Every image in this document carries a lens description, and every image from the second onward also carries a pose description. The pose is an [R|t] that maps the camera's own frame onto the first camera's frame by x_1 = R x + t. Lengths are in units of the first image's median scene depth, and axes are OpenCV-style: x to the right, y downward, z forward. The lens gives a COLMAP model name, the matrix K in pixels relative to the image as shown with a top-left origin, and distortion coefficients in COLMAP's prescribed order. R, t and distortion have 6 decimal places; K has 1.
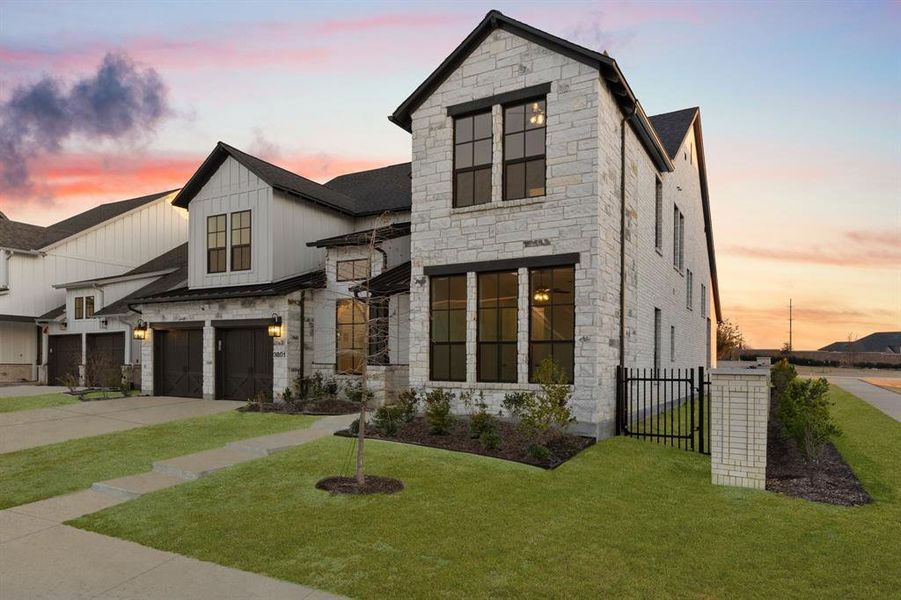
lens RADIAL K [[594.0, 0, 444.8], [0, 594.0, 363.8], [0, 0, 1]] dist [0.000977, 0.001496]
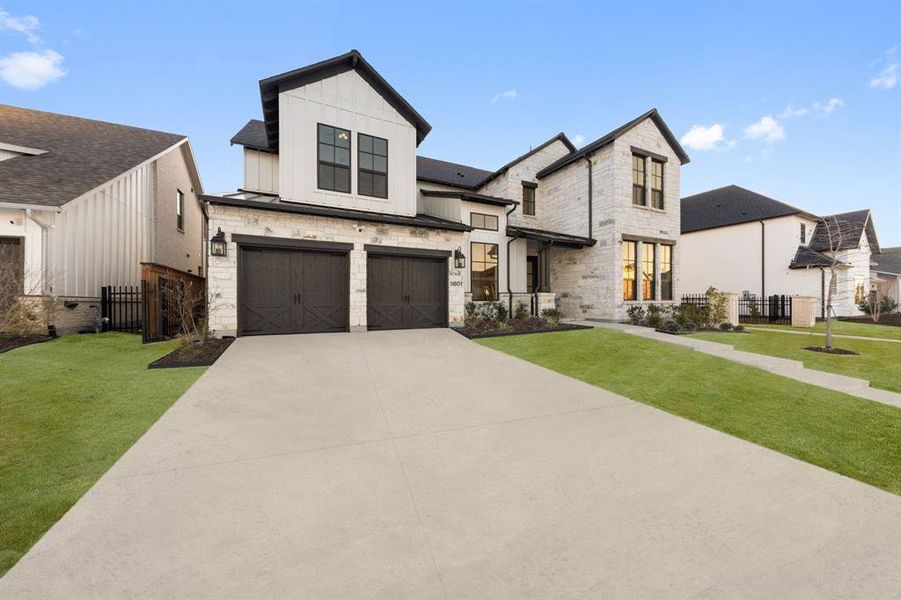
lens RADIAL K [[317.9, 0, 453.4], [0, 317.9, 299.3], [0, 0, 1]] dist [0.009149, -0.000023]
pose [[0.548407, -0.005227, 0.836195, -1.078430], [0.011862, 0.999928, -0.001529, 0.020726], [-0.836127, 0.010758, 0.548430, 0.918459]]
